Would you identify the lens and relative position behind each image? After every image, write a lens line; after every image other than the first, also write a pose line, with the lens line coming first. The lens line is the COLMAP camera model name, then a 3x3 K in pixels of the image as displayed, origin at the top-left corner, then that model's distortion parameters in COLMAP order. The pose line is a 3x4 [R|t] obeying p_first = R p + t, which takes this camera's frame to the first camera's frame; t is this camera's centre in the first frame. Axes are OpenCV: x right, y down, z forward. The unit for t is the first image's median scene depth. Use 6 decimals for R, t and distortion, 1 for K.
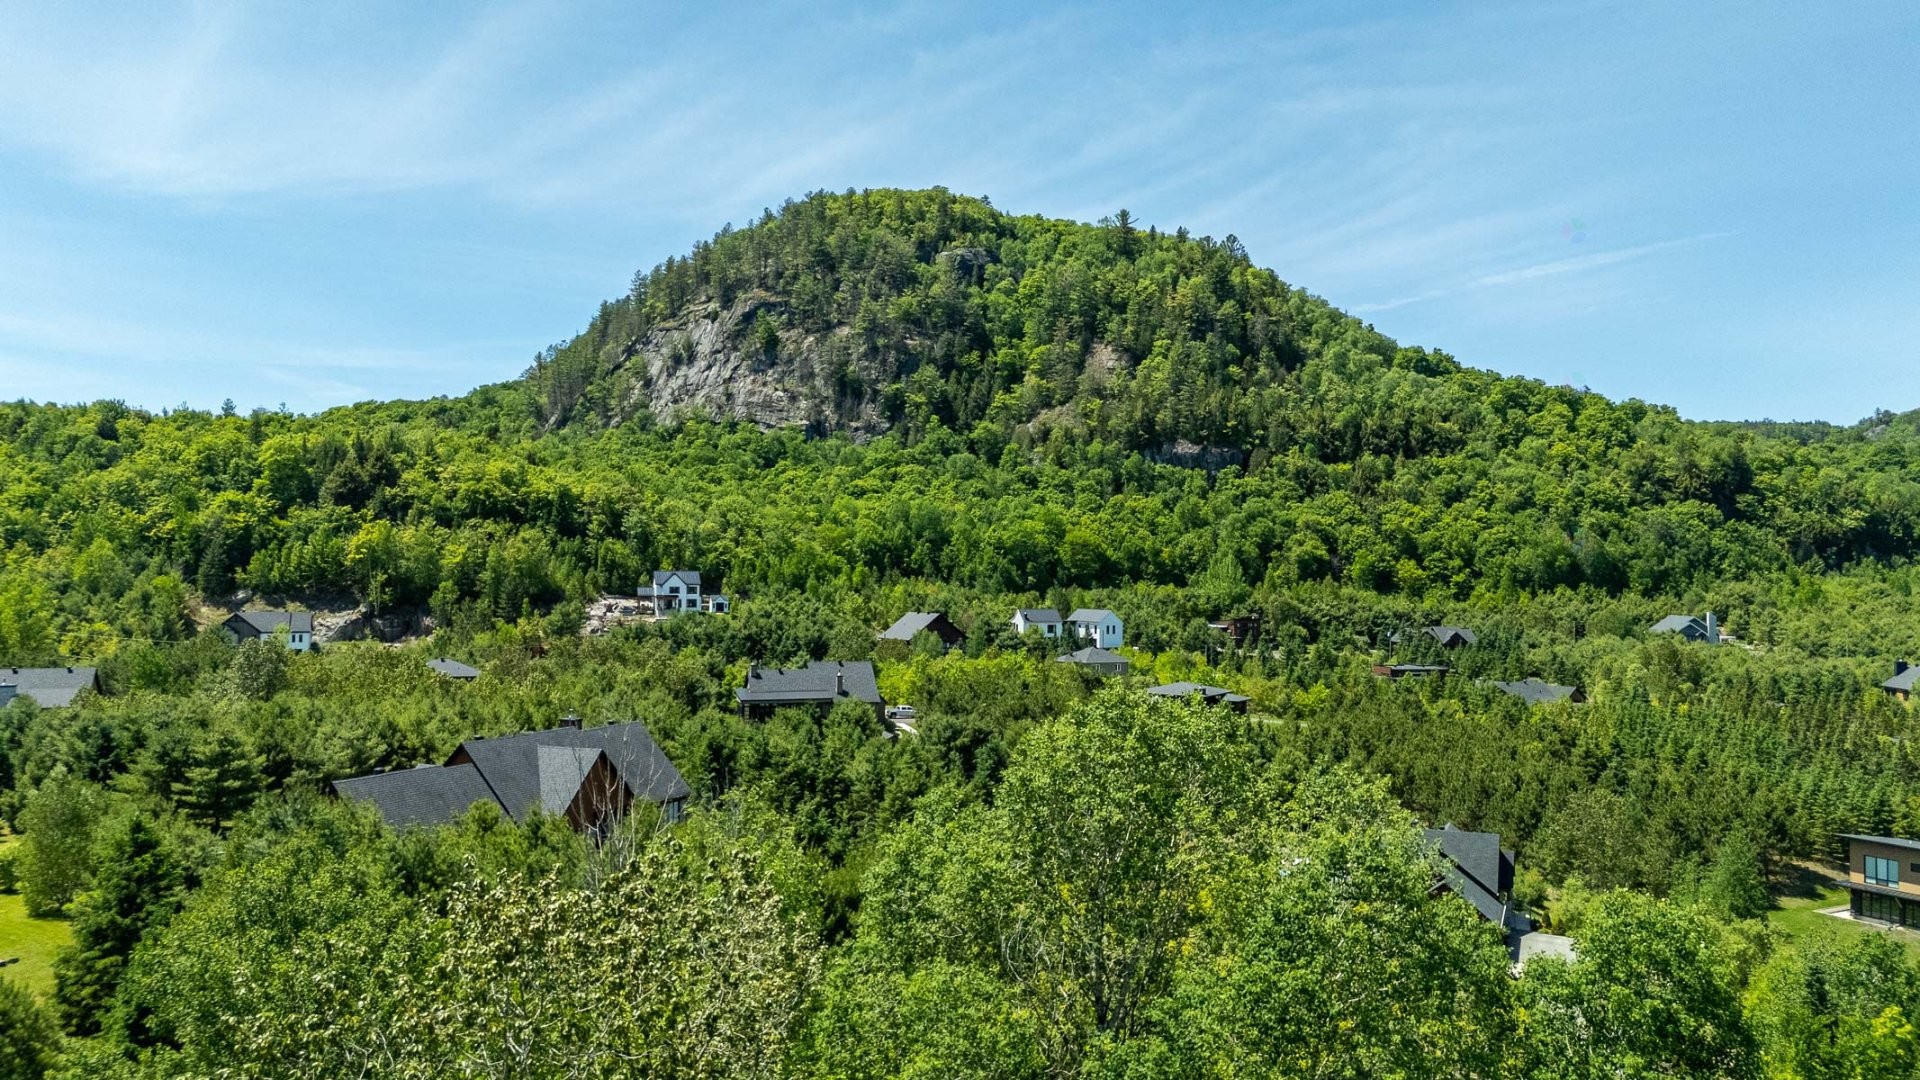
lens RADIAL K [[1404.4, 0, 954.3], [0, 1404.4, 546.1], [0, 0, 1]] dist [0.101248, -0.115291]
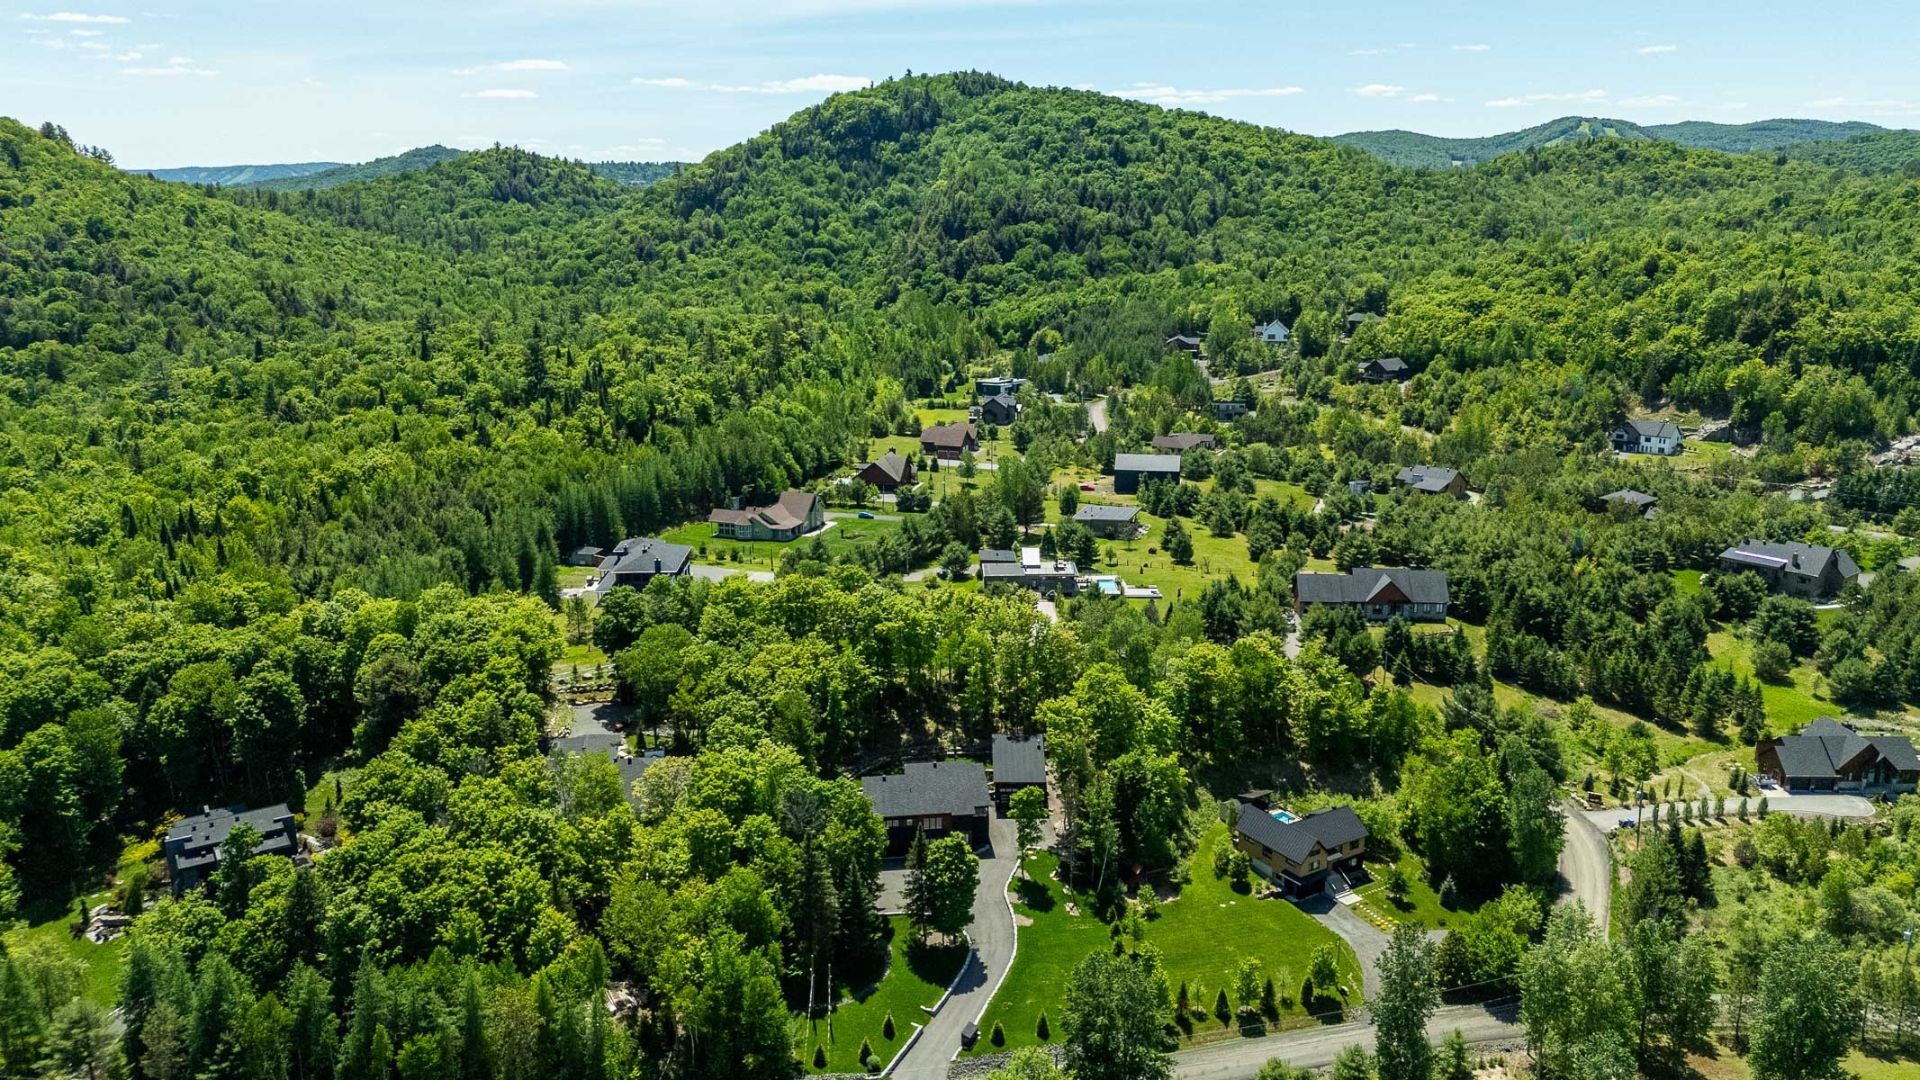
lens RADIAL K [[1415.6, 0, 960.0], [0, 1415.6, 540.0], [0, 0, 1]] dist [0.082380, -0.082956]
pose [[0.374173, 0.217530, -0.901485, 0.392134], [0.019706, 0.970015, 0.242246, -0.127400], [0.927149, -0.108406, 0.358667, -0.170597]]
